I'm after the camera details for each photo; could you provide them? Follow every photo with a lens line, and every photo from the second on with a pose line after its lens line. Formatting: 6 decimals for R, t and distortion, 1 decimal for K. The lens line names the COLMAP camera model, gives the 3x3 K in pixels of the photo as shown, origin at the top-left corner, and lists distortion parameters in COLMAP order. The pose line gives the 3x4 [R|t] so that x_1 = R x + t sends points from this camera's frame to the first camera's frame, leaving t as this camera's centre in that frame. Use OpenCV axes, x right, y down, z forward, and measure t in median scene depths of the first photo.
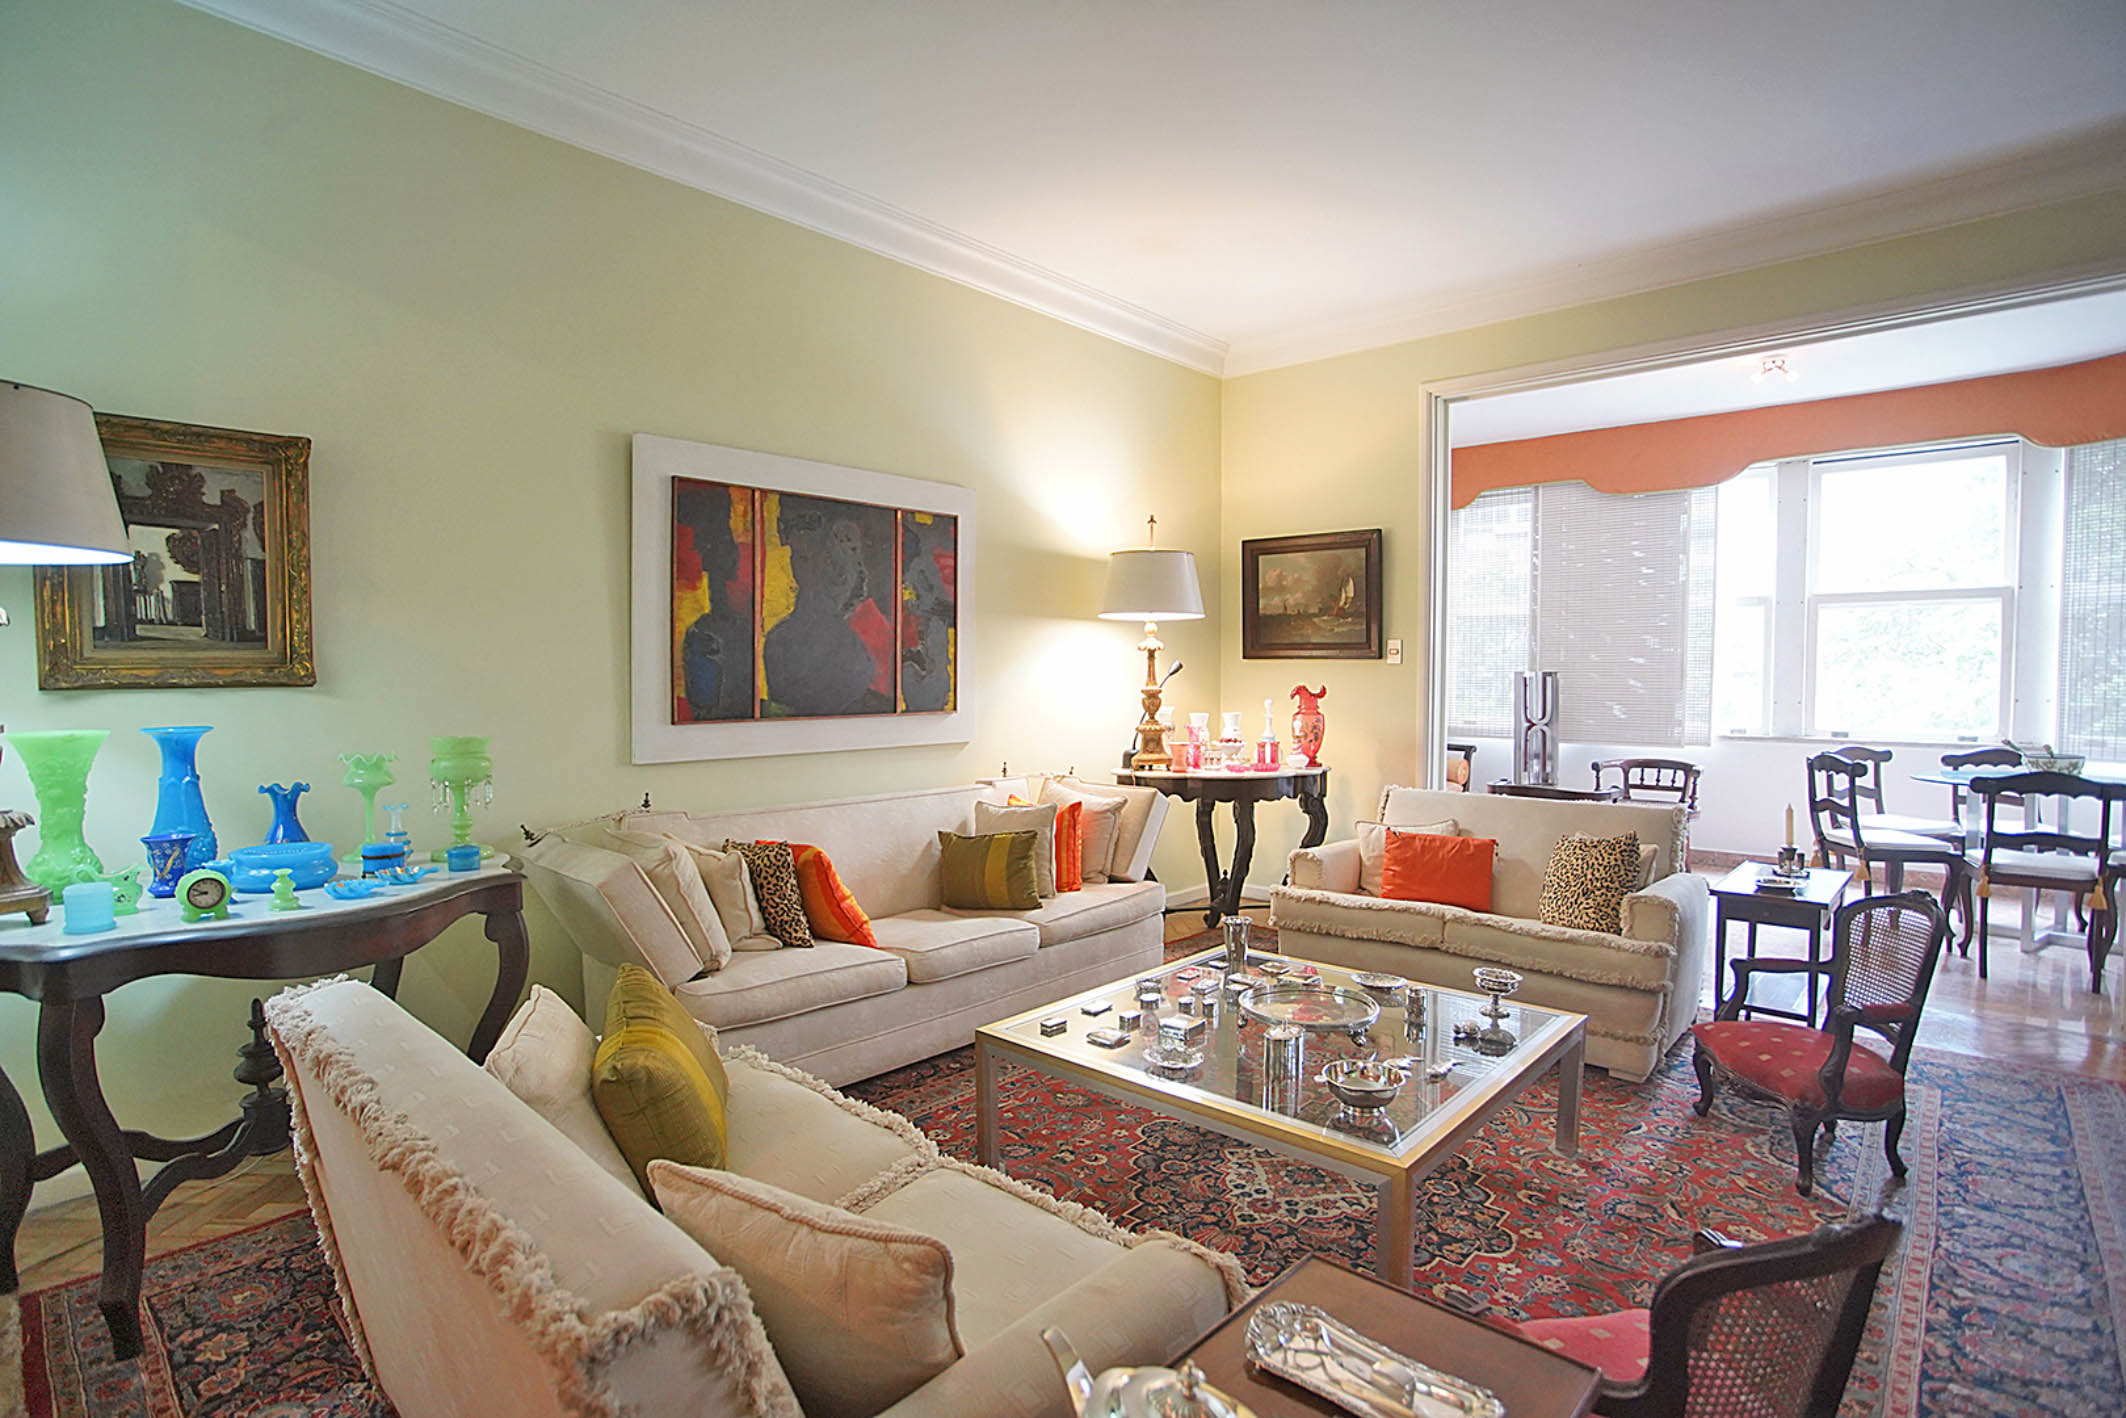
lens RADIAL K [[1053.8, 0, 1063.0], [0, 1053.8, 709.0], [0, 0, 1]] dist [-0.077131, 0.038124]
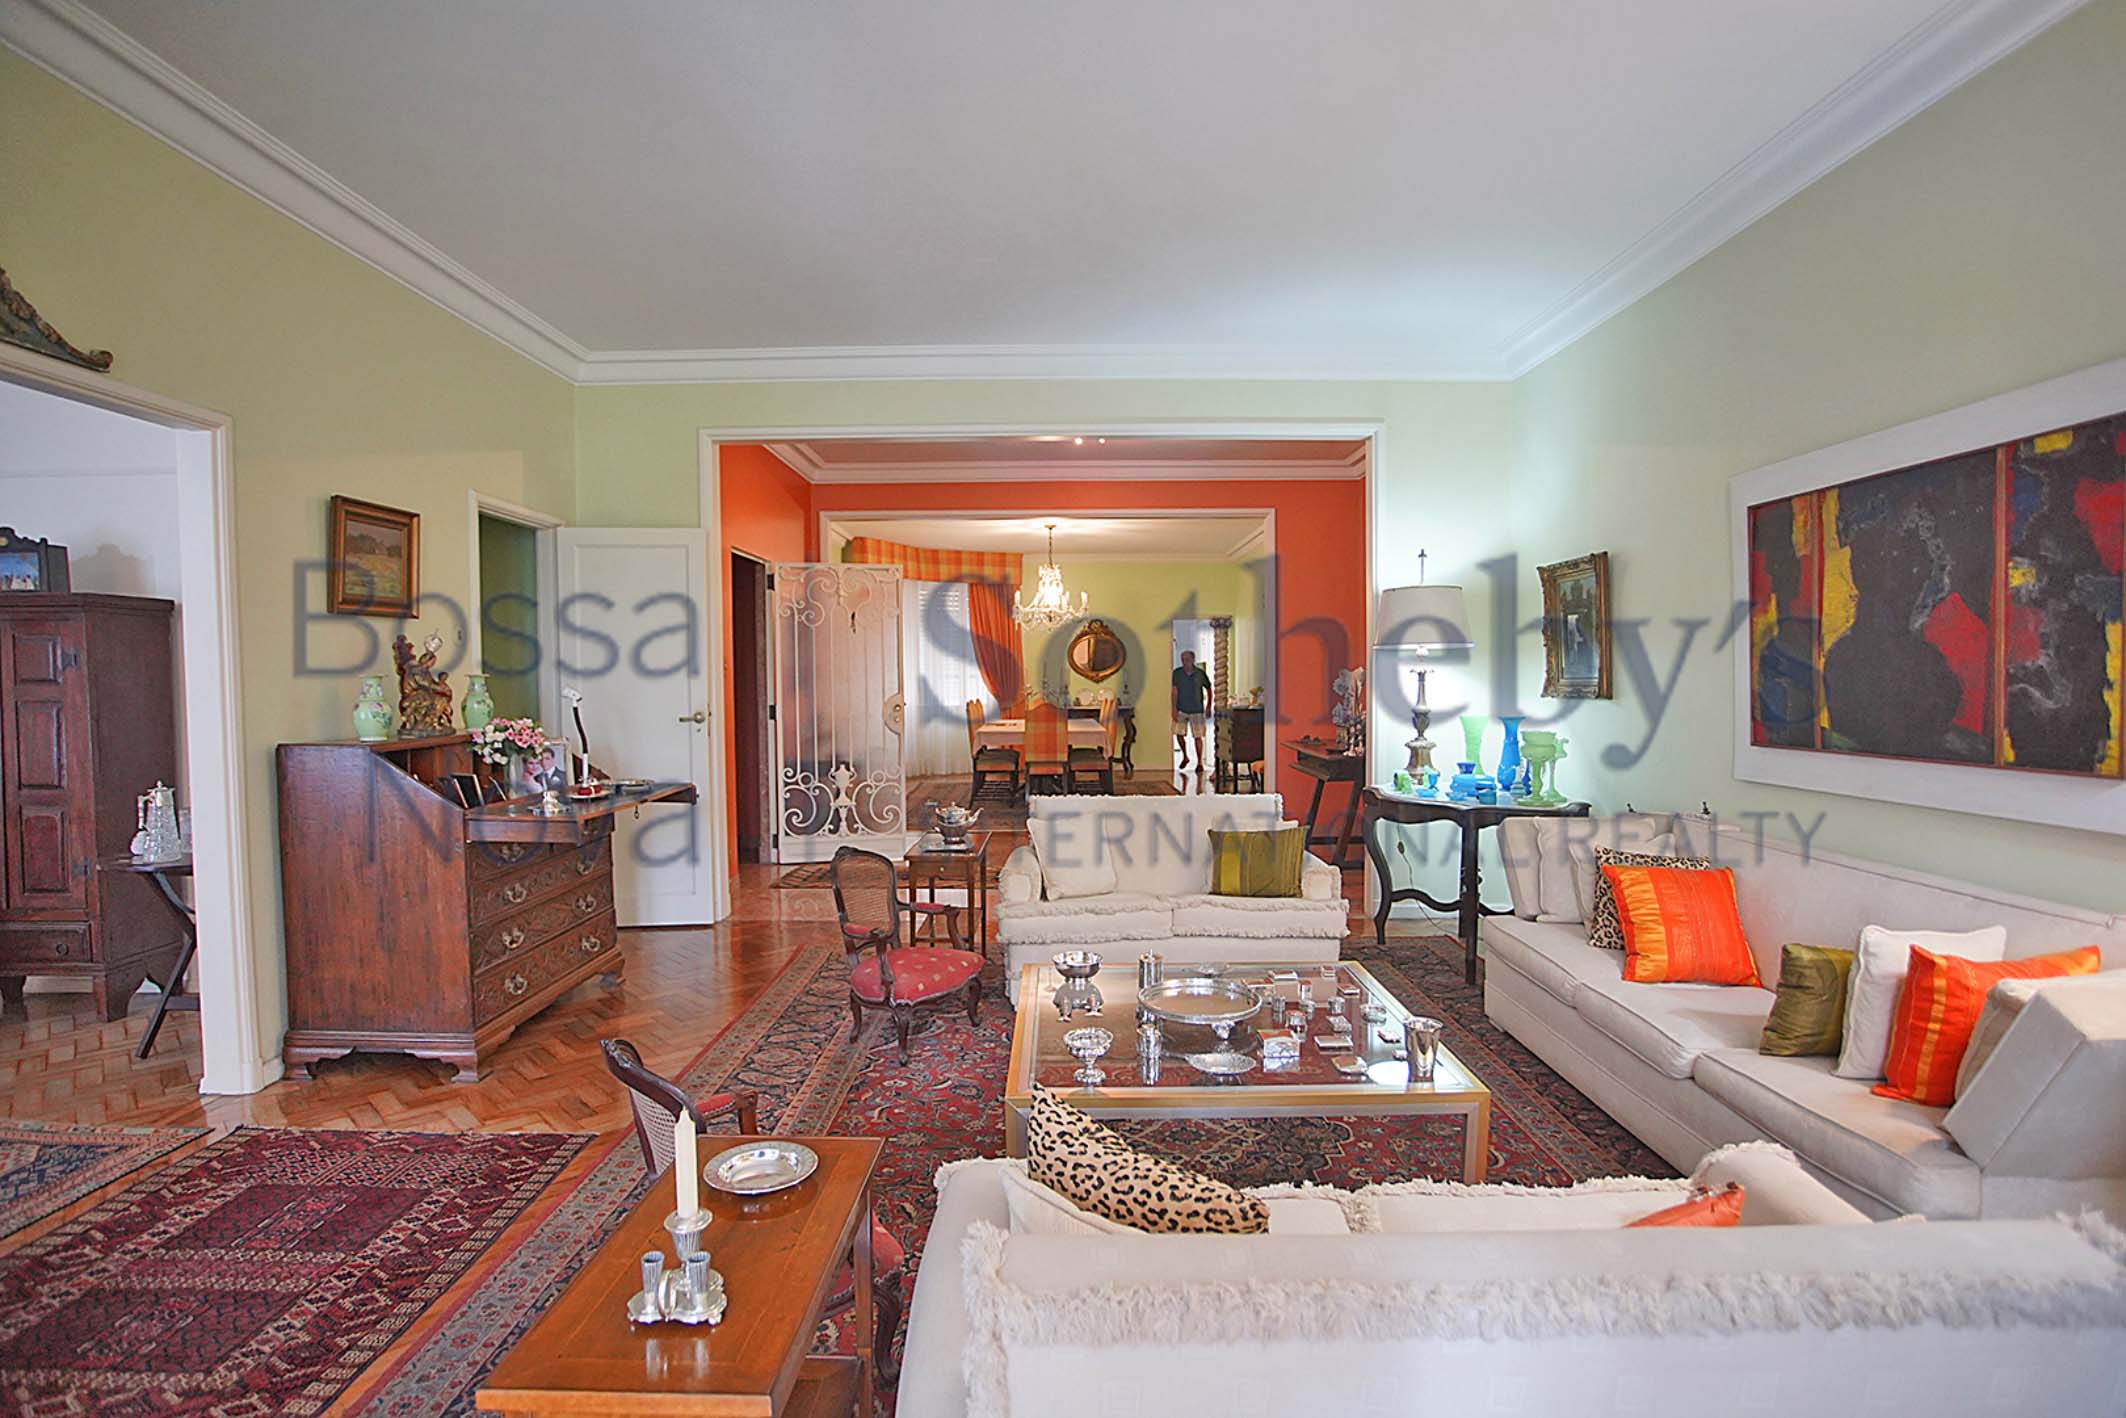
lens RADIAL K [[1053.8, 0, 1063.0], [0, 1053.8, 709.0], [0, 0, 1]] dist [-0.077131, 0.038124]
pose [[-0.741829, 0.019362, -0.670310, 0.649267], [-0.022567, 0.998296, 0.053811, -0.048052], [0.670210, 0.055045, -0.740128, 1.025704]]
